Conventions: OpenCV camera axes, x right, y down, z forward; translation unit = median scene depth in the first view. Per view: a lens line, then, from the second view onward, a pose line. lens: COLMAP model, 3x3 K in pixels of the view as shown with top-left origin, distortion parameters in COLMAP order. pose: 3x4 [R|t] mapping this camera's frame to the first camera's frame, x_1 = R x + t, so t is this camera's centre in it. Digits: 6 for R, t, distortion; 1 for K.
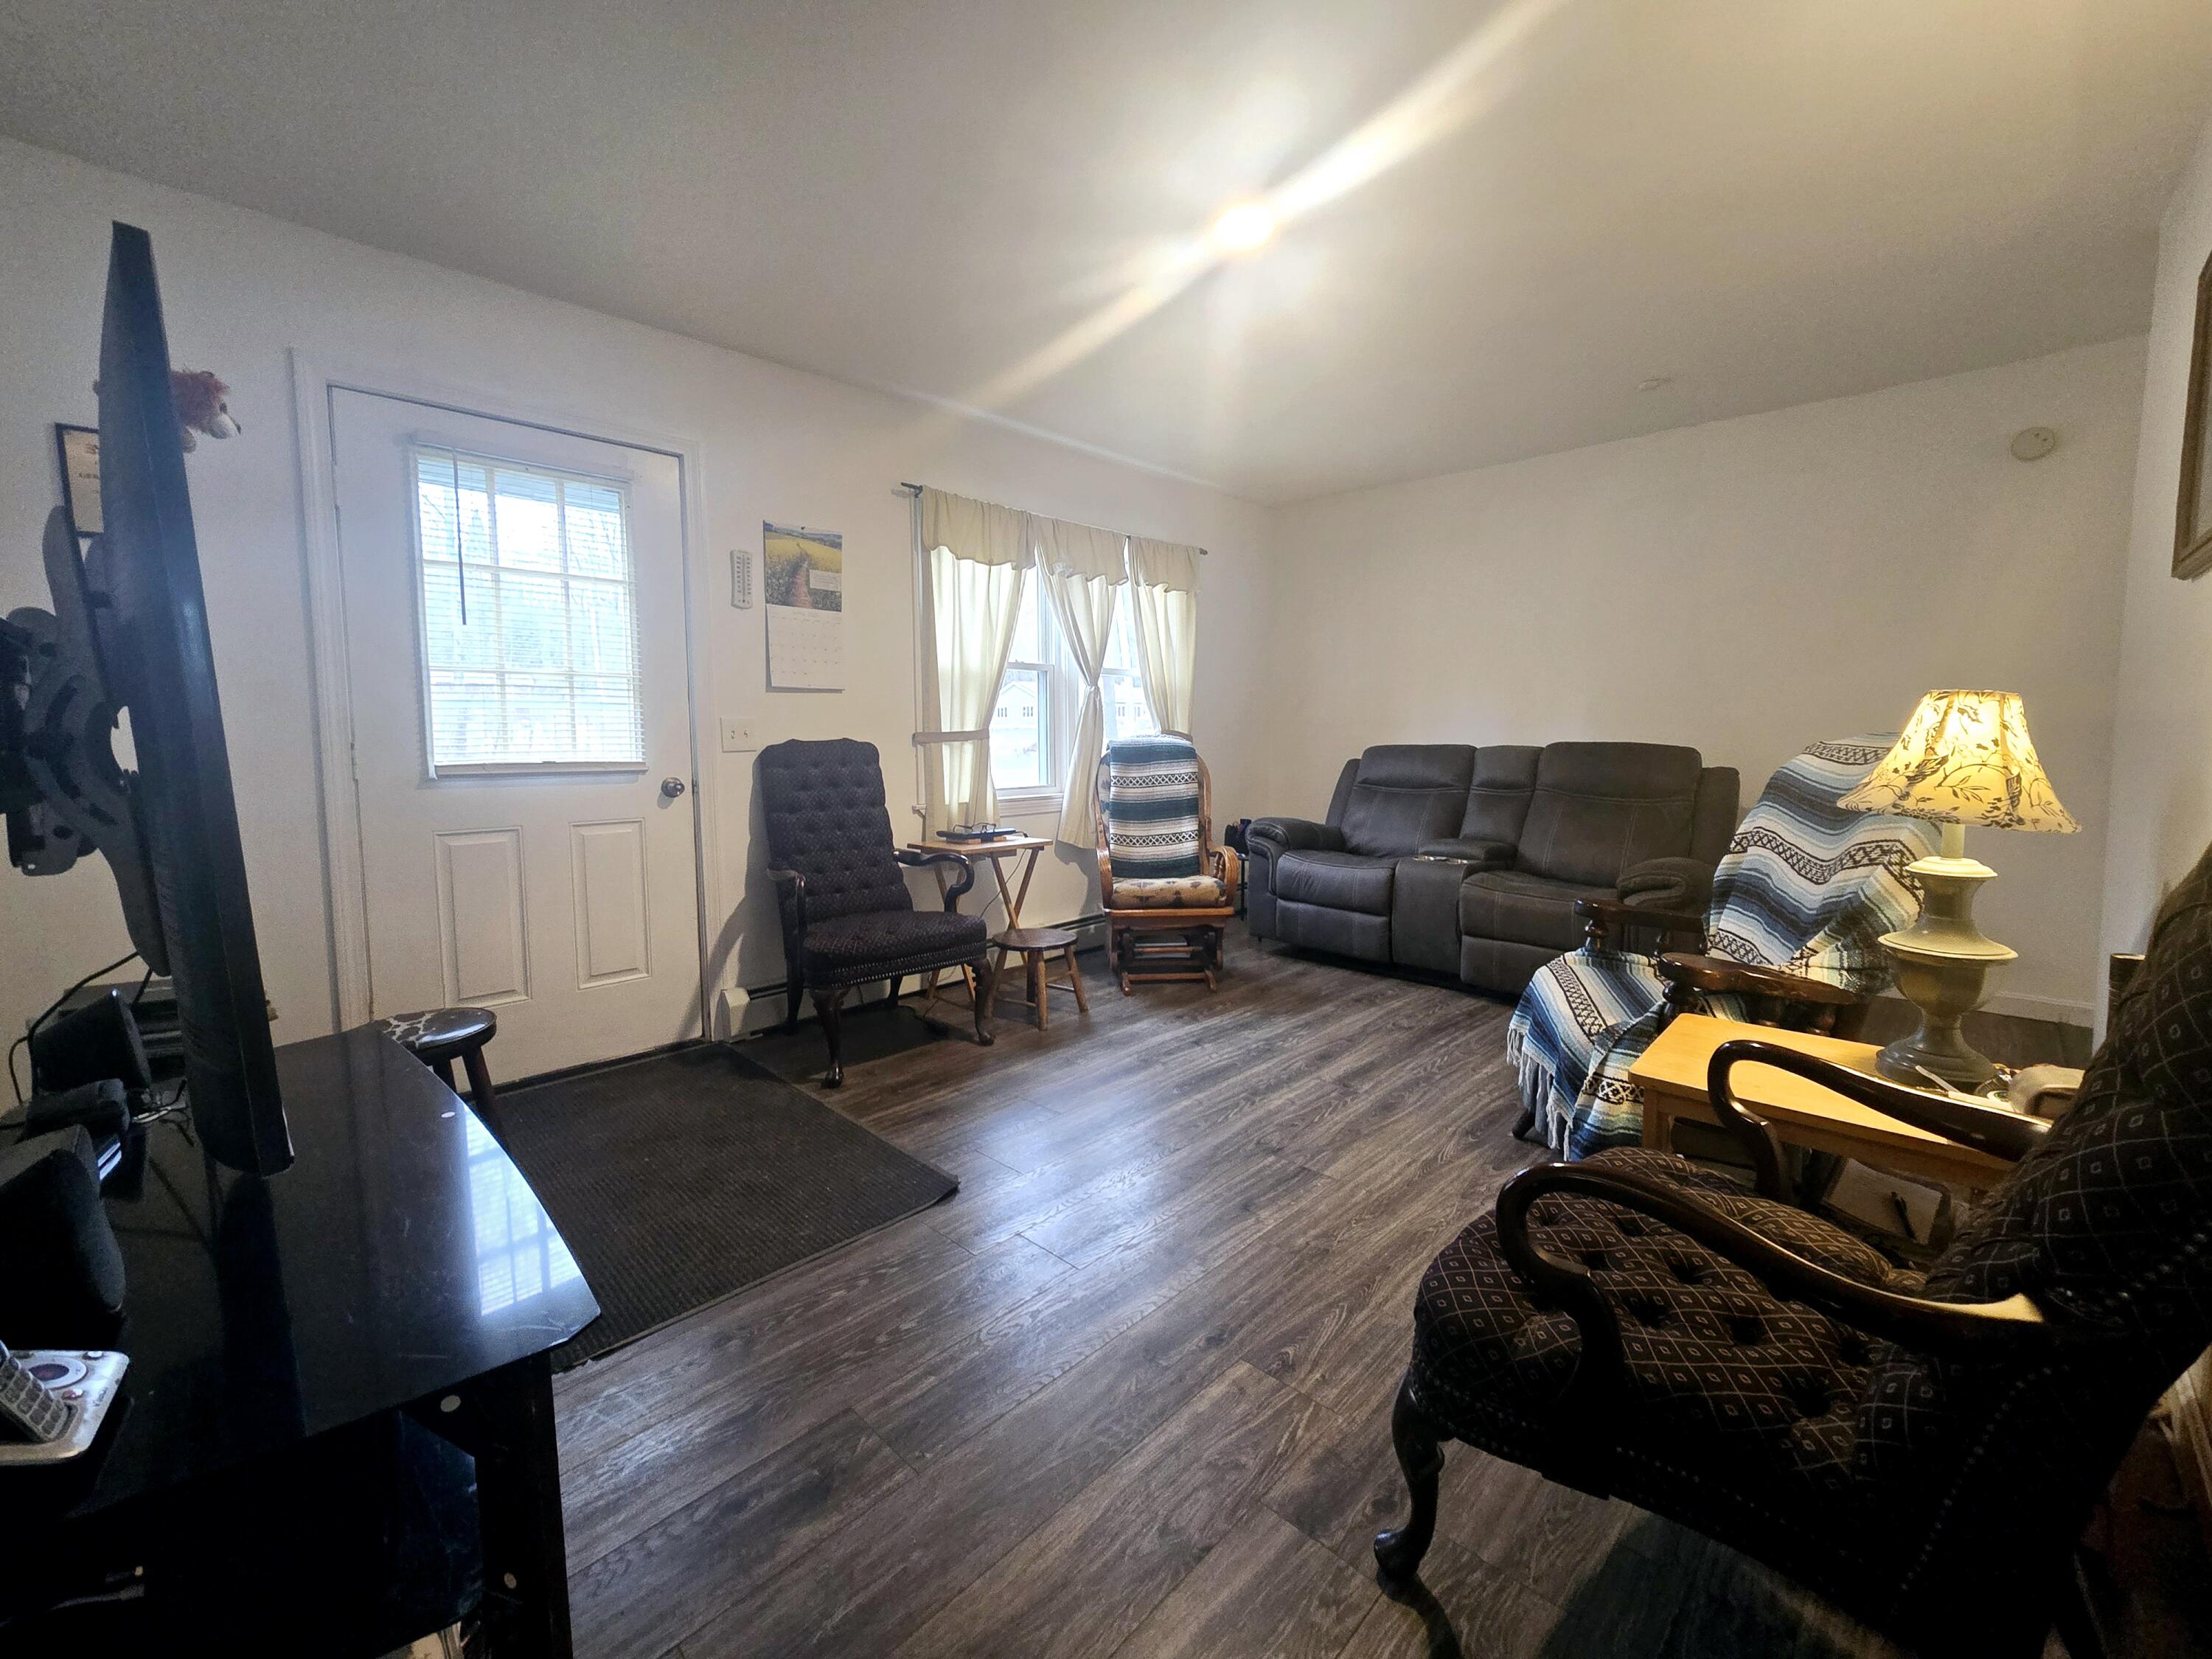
lens RADIAL K [[910.8, 0, 1116.9], [0, 910.8, 804.1], [0, 0, 1]] dist [-0.000824, -0.000066]
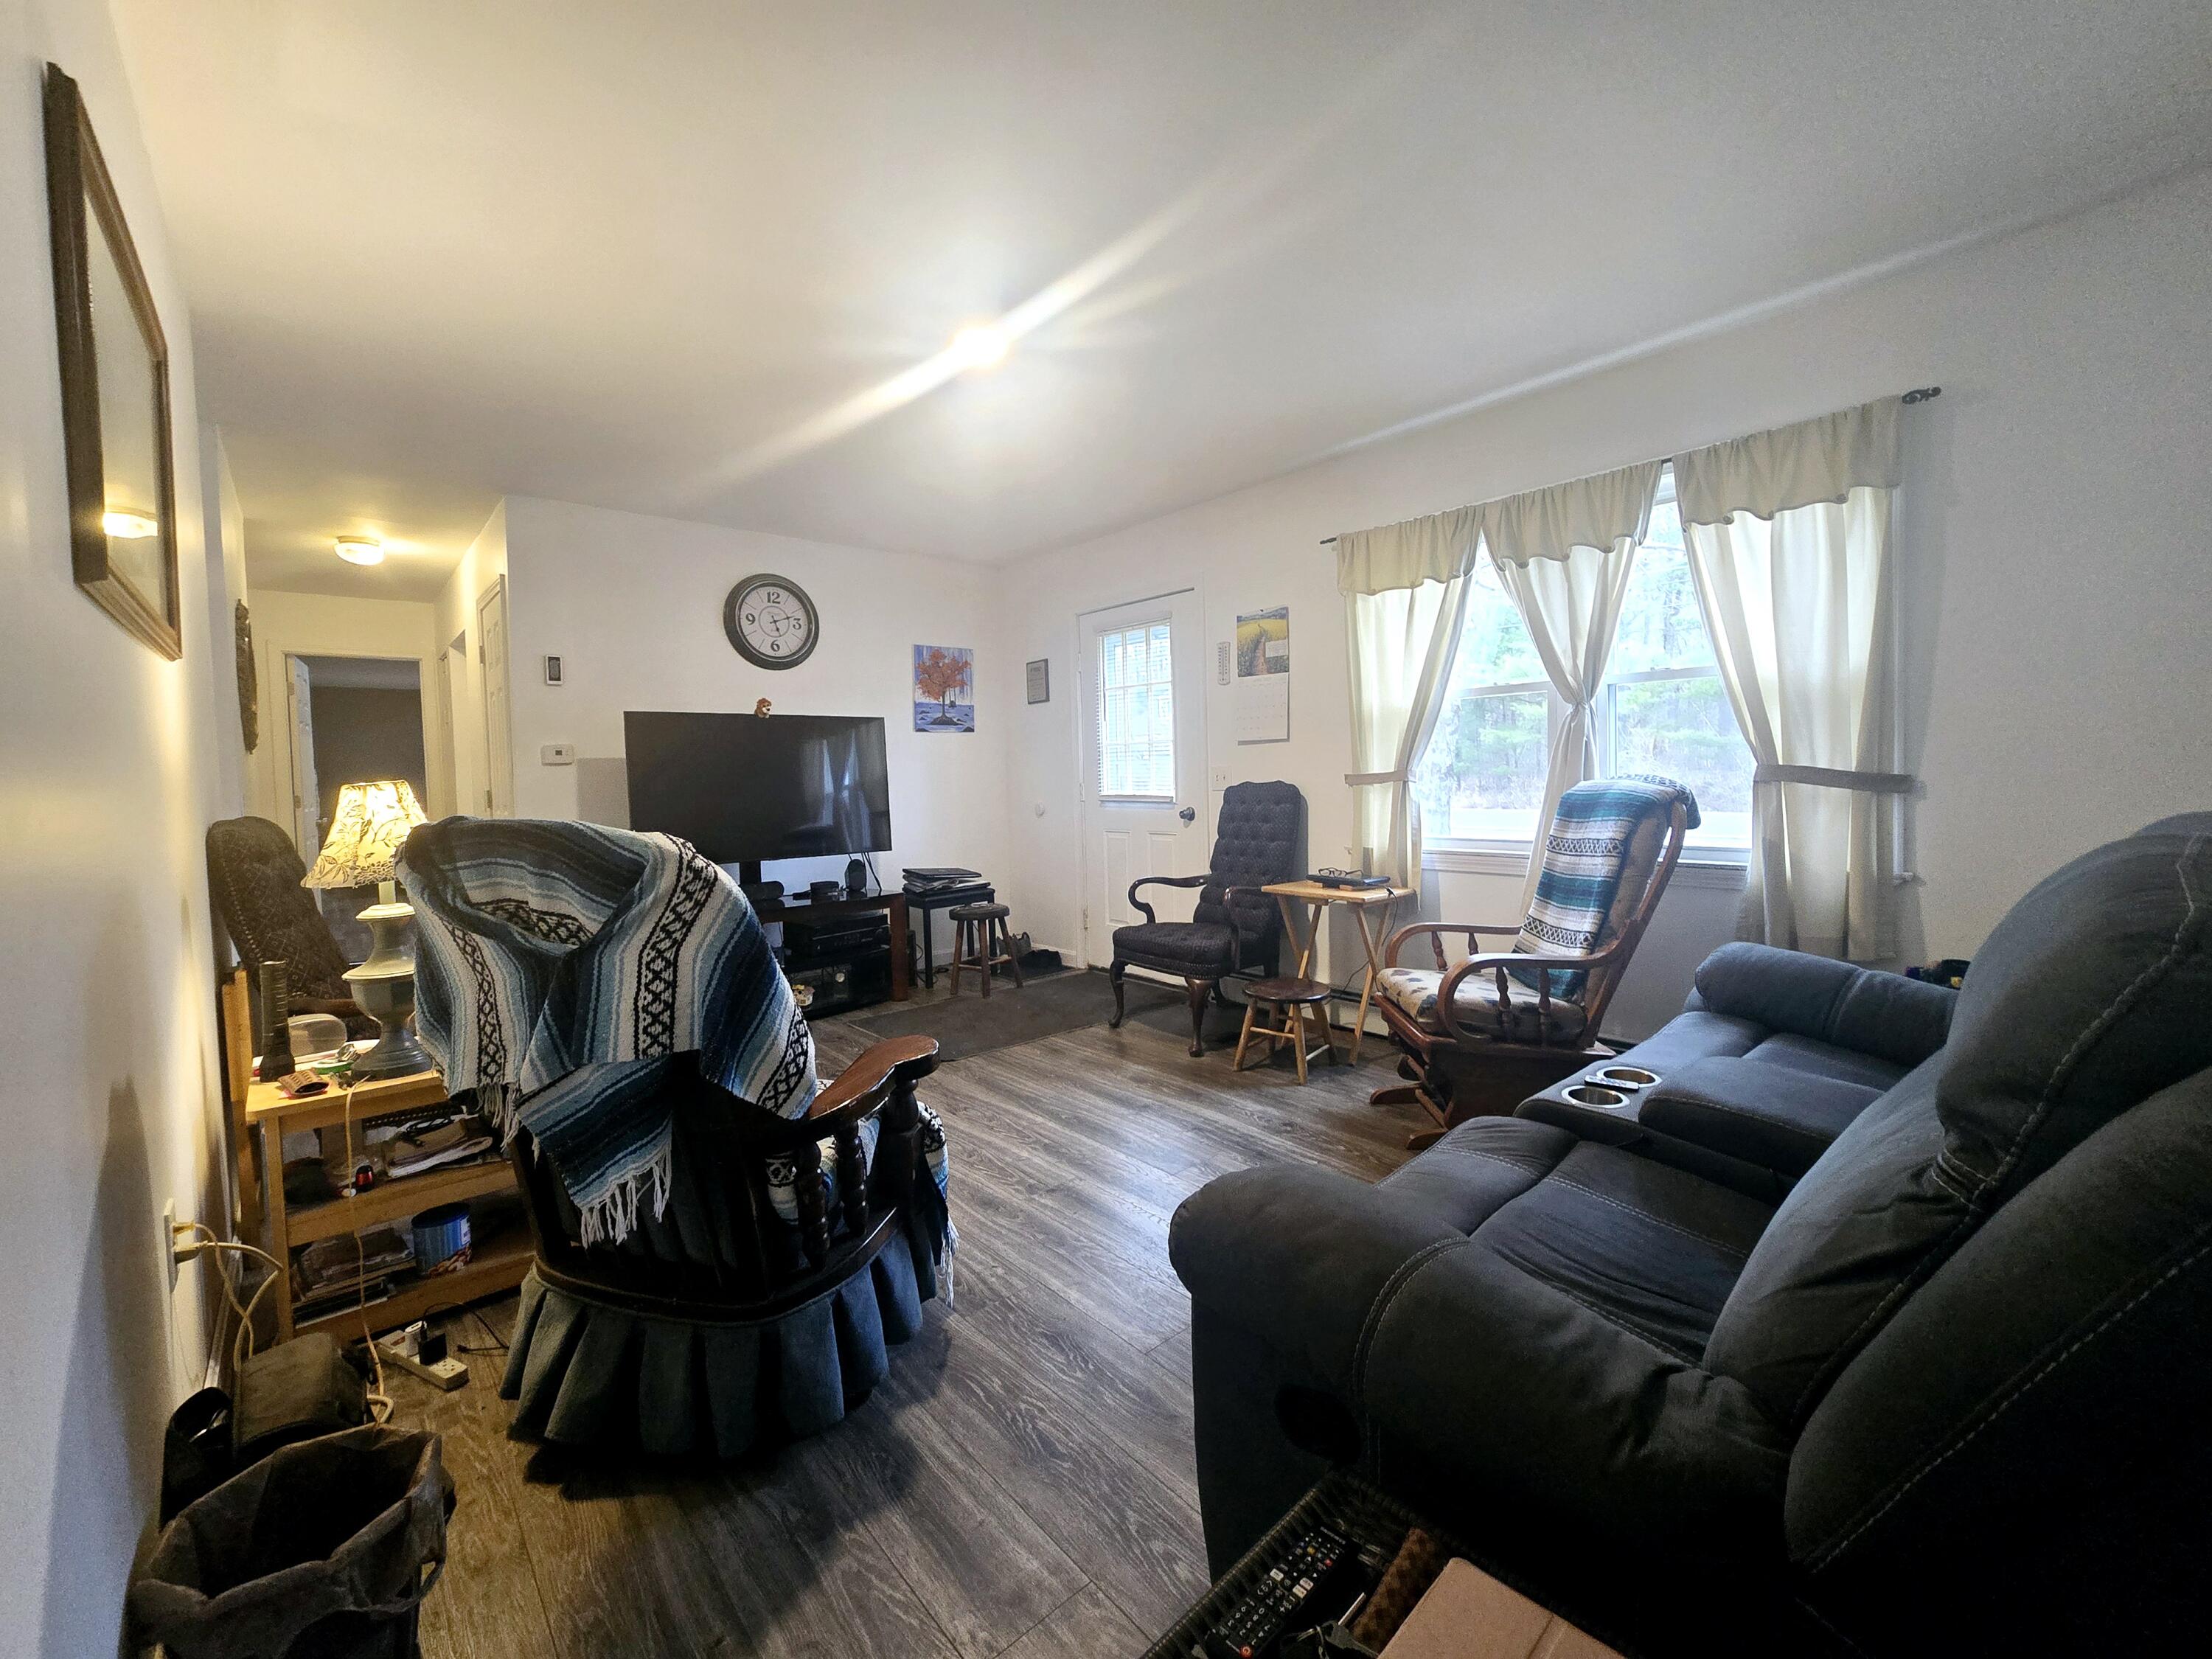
lens RADIAL K [[910.8, 0, 1116.9], [0, 910.8, 804.1], [0, 0, 1]] dist [-0.000824, -0.000066]
pose [[-0.079051, 0.040654, -0.996041, 0.906071], [-0.054542, 0.997495, 0.045042, -0.085716], [0.995377, 0.057886, -0.076636, 0.908113]]
